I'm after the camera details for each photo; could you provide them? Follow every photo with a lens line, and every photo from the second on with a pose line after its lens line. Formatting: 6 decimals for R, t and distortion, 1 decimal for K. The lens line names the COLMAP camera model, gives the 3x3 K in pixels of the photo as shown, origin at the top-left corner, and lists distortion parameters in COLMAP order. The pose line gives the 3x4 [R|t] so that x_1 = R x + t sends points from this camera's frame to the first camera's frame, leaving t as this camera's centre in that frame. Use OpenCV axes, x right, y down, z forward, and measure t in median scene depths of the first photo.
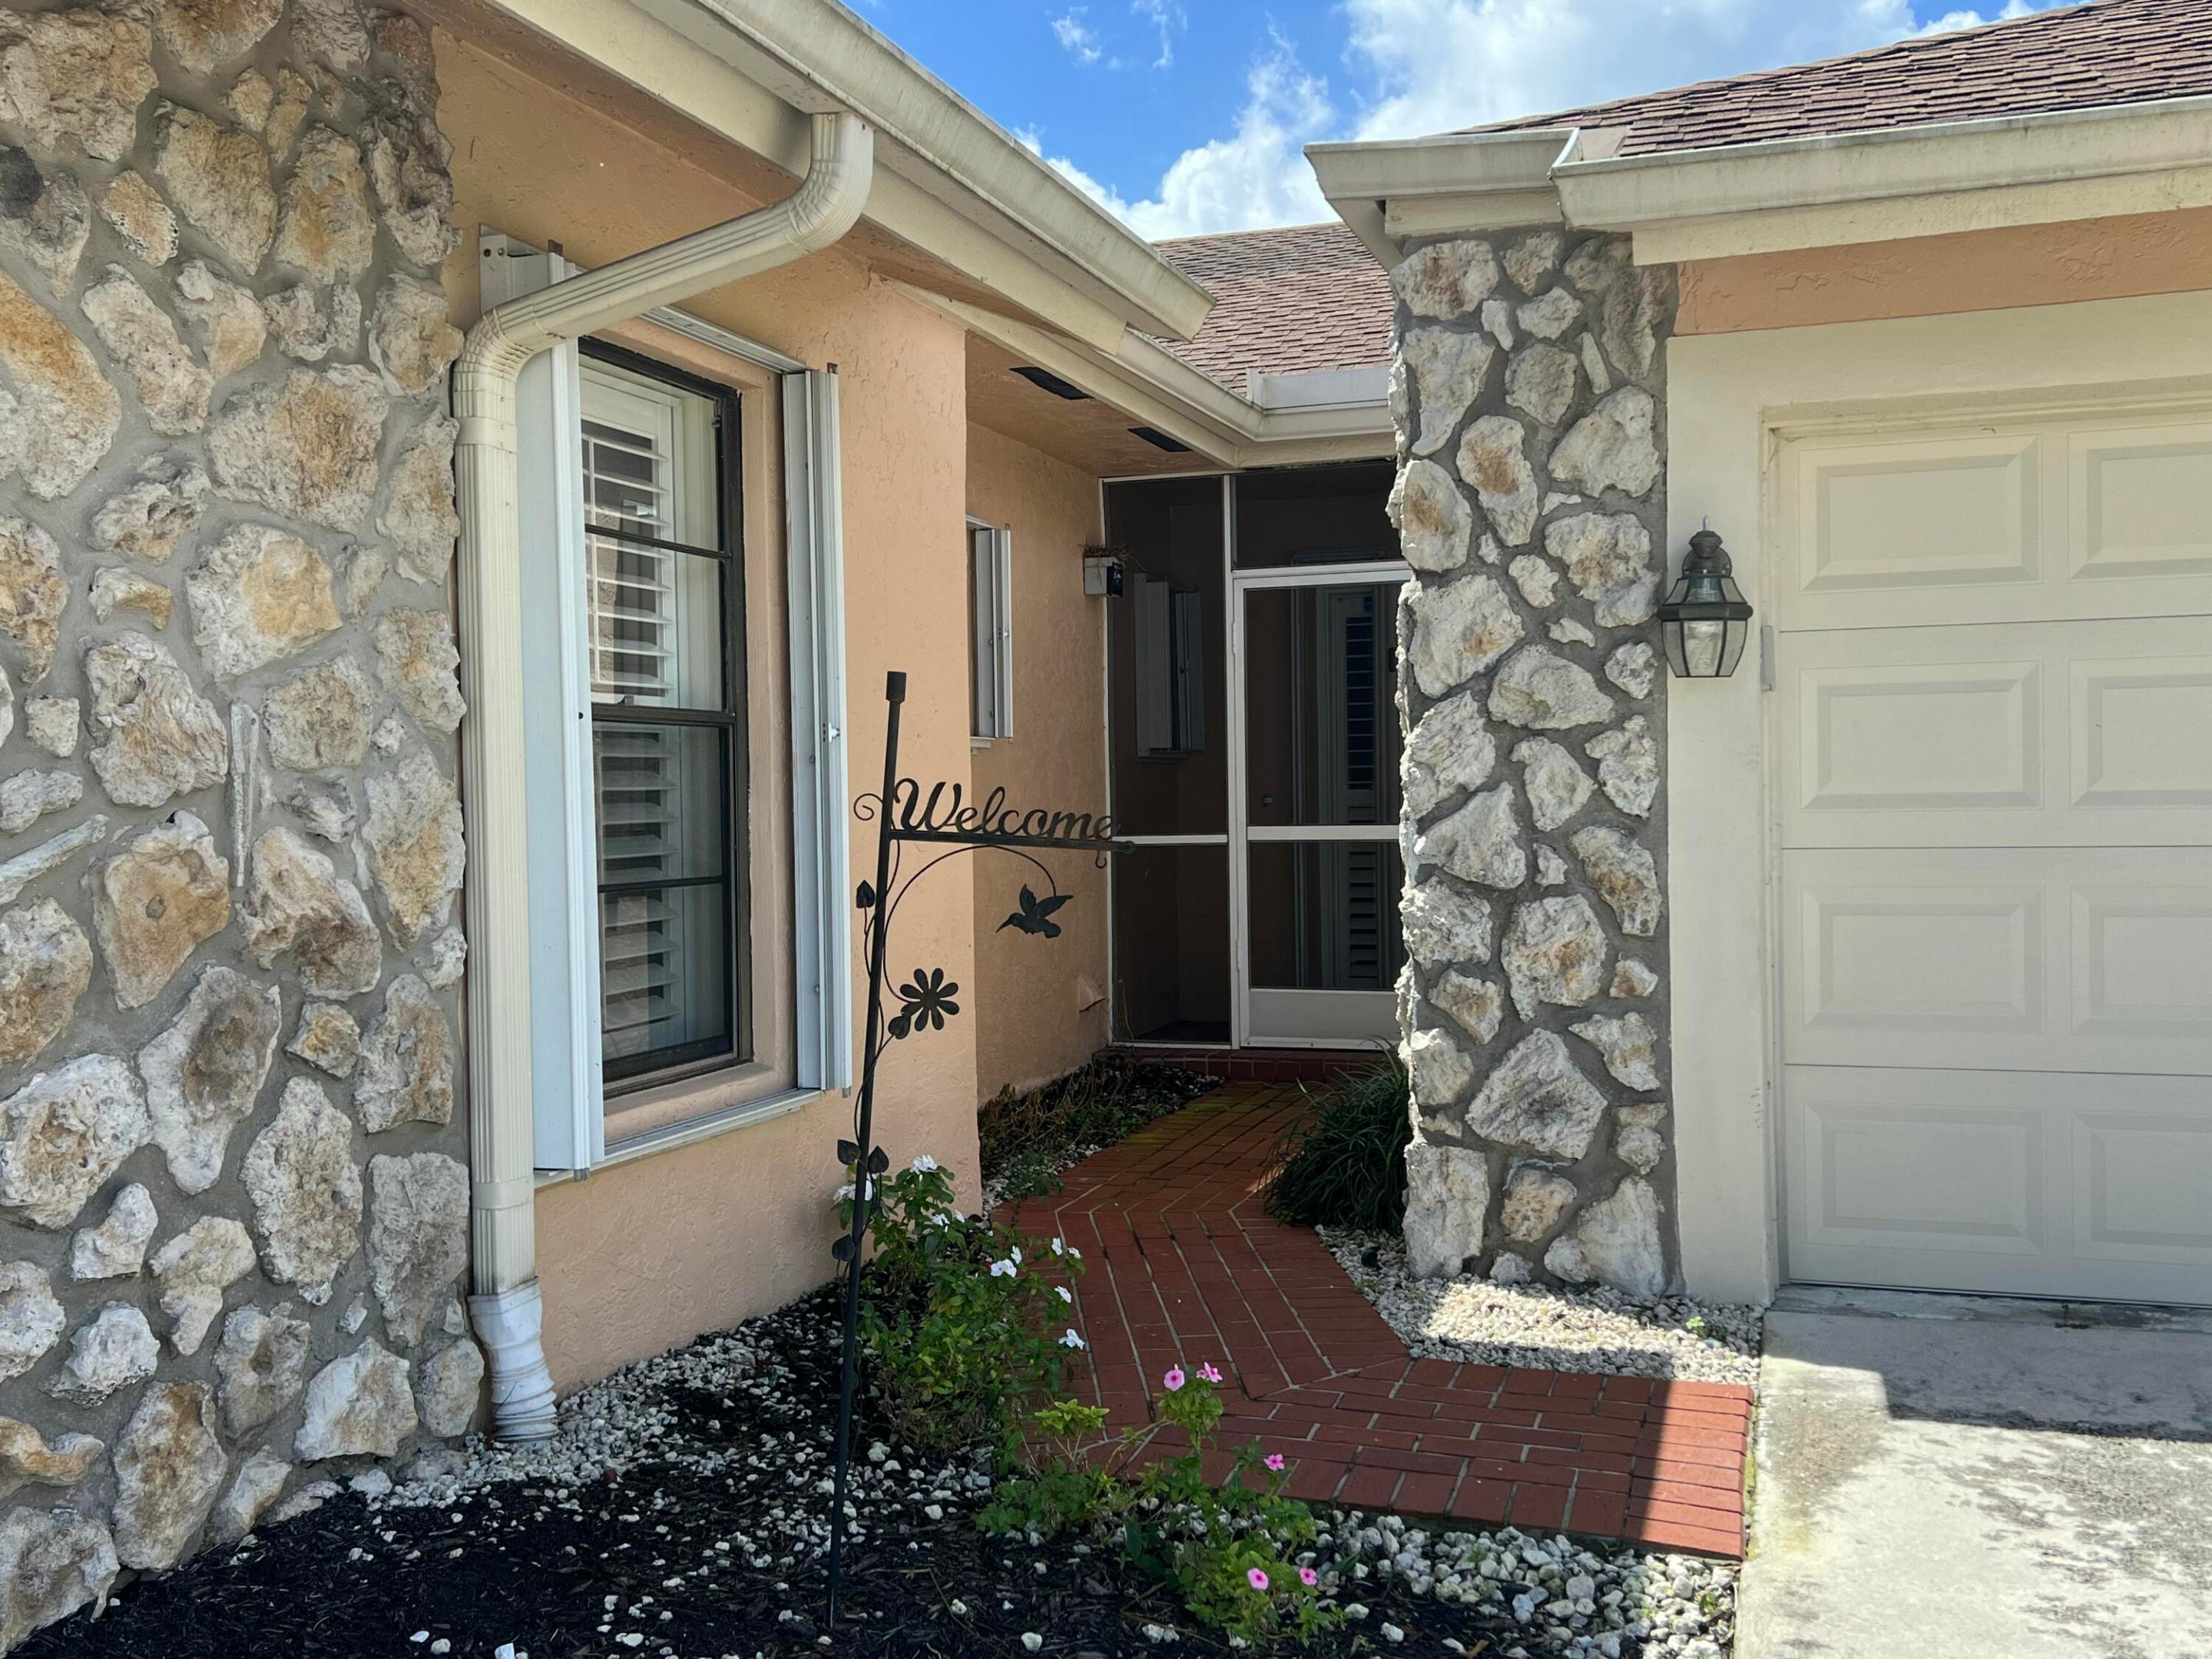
lens RADIAL K [[2068.3, 0, 1106.0], [0, 2068.3, 829.5], [0, 0, 1]] dist [0.149288, -0.342205]
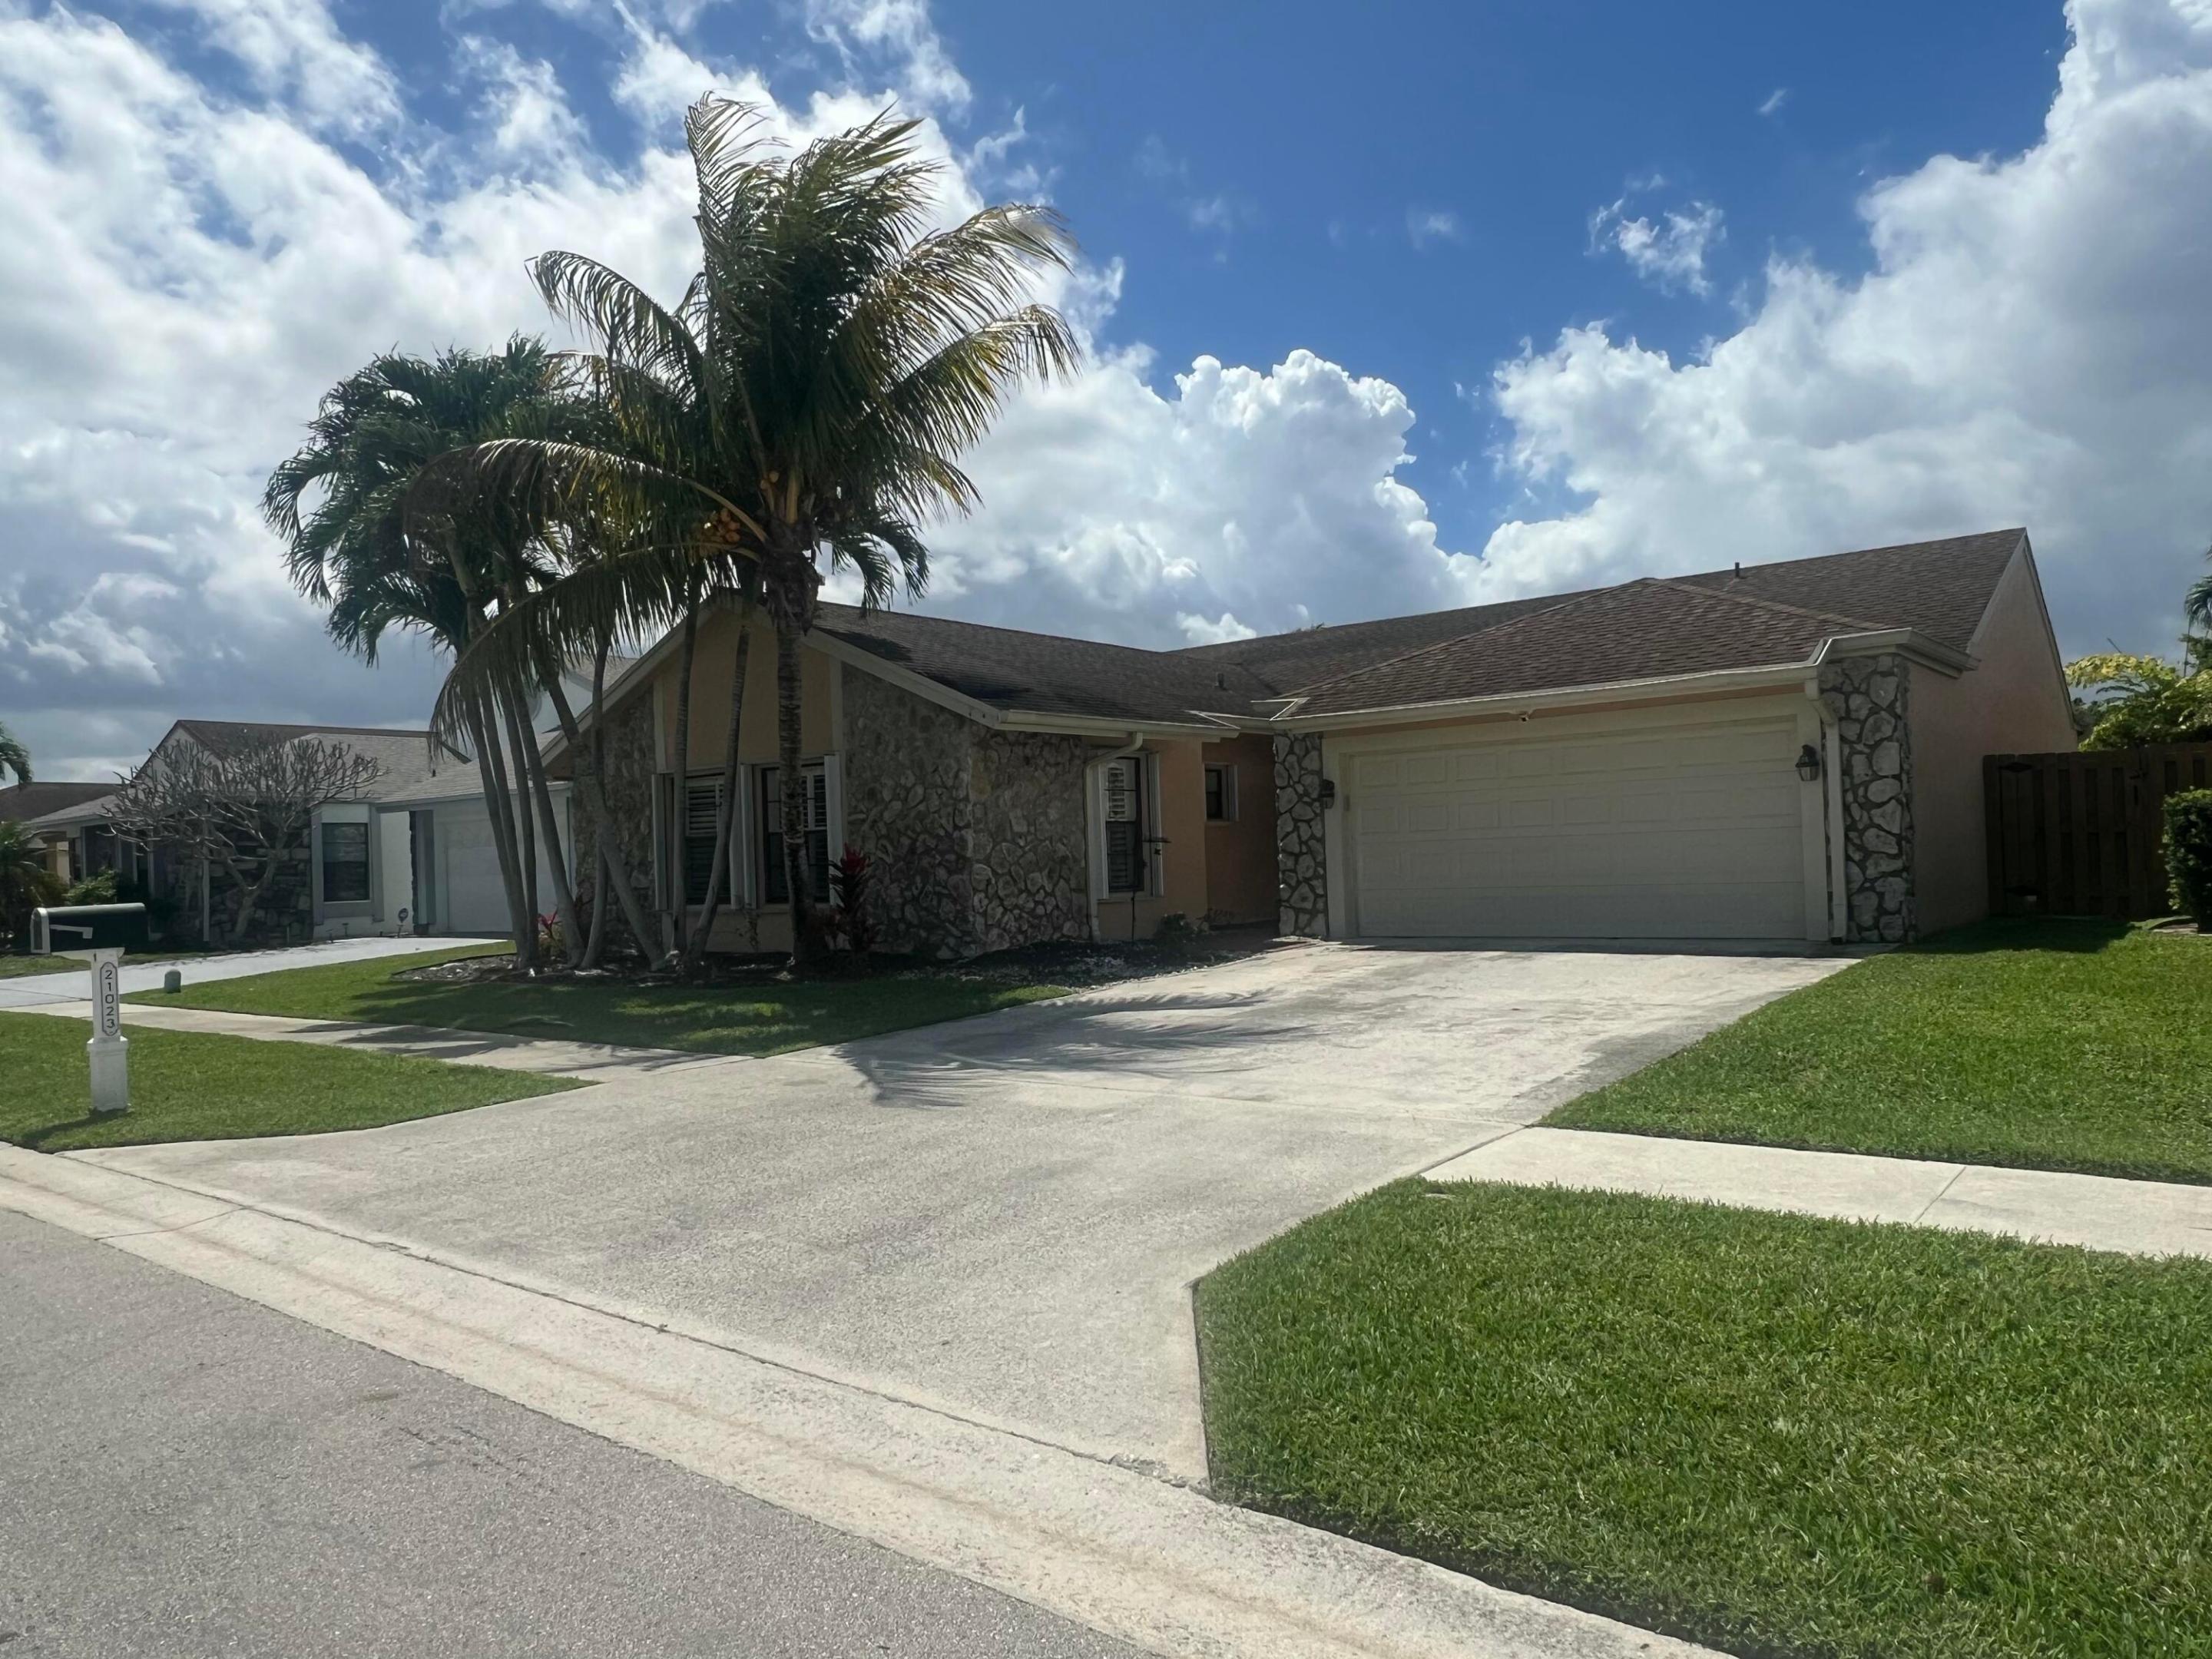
lens RADIAL K [[1480.6, 0, 1089.7], [0, 1480.6, 835.4], [0, 0, 1]] dist [-0.000209, 0.001996]
pose [[0.943919, -0.023605, -0.329332, 0.869357], [0.015335, 0.999499, -0.027688, 0.074425], [0.329821, 0.021085, 0.943808, -2.368053]]
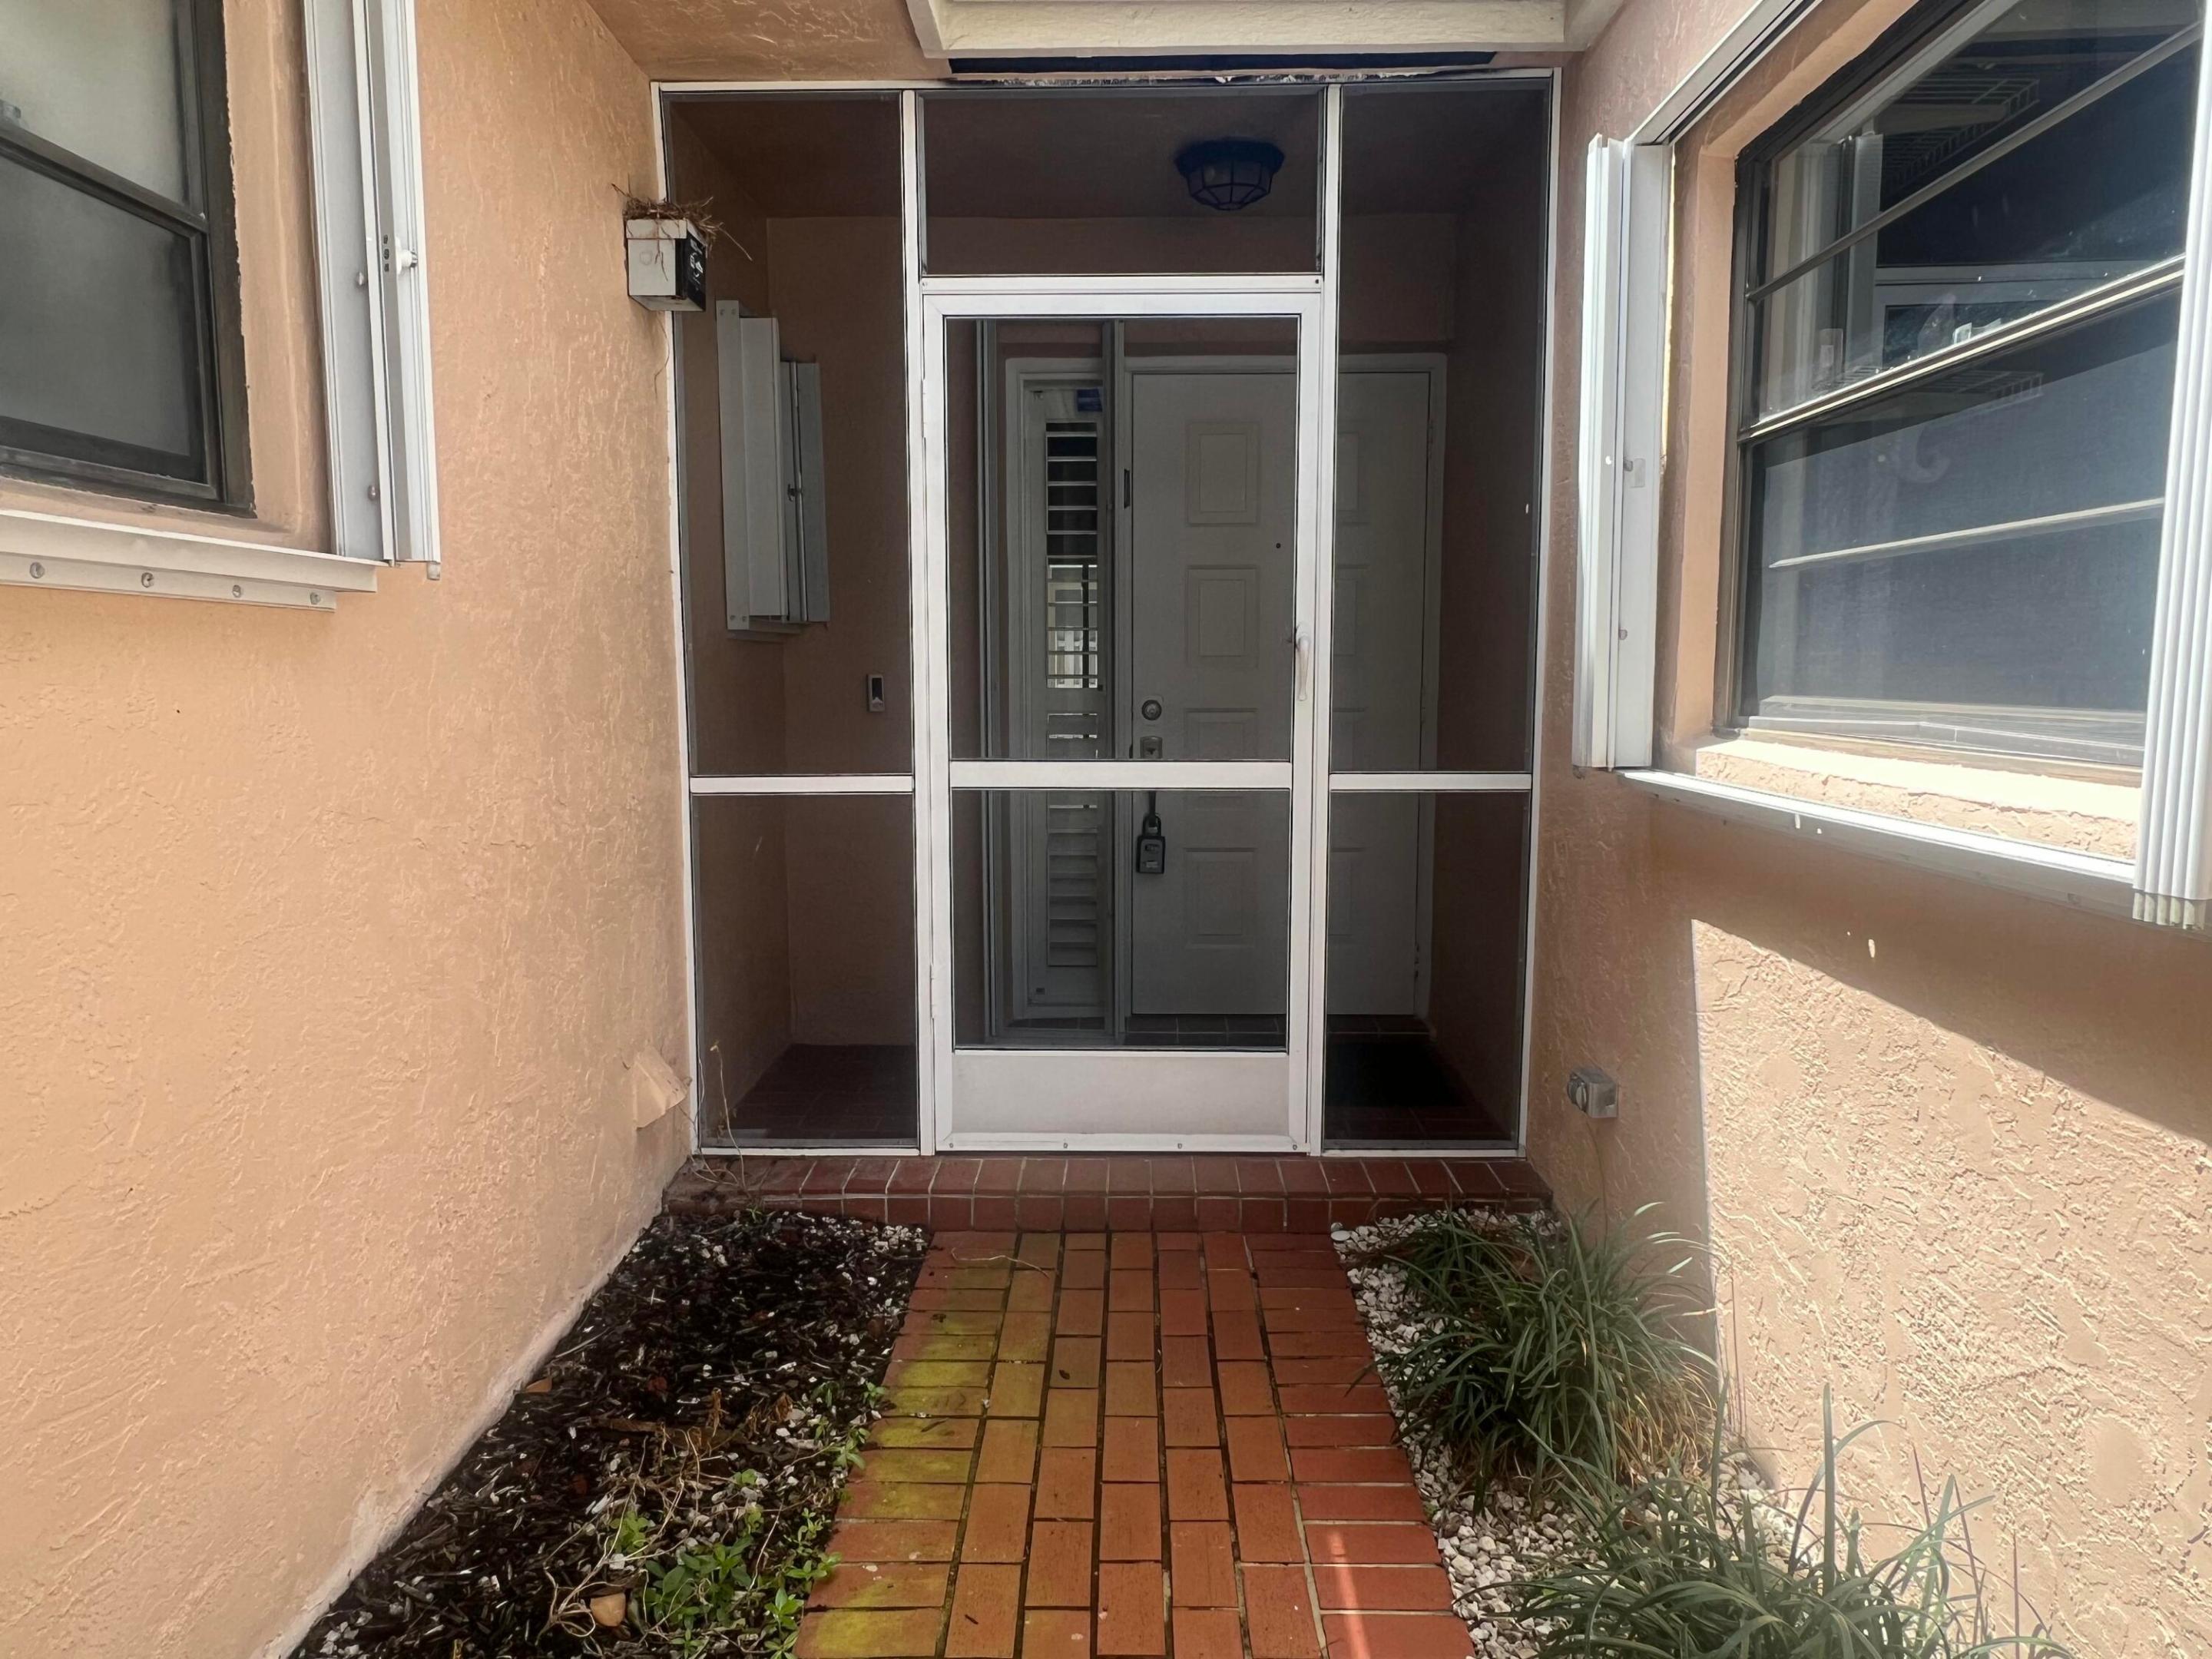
lens RADIAL K [[1416.5, 0, 1083.9], [0, 1416.5, 817.5], [0, 0, 1]] dist [-0.000789, 0.000574]
pose [[0.950284, -0.021798, 0.310619, -0.025859], [-0.005842, 0.996123, 0.087778, -0.034793], [-0.311328, -0.085228, 0.946473, 1.117124]]
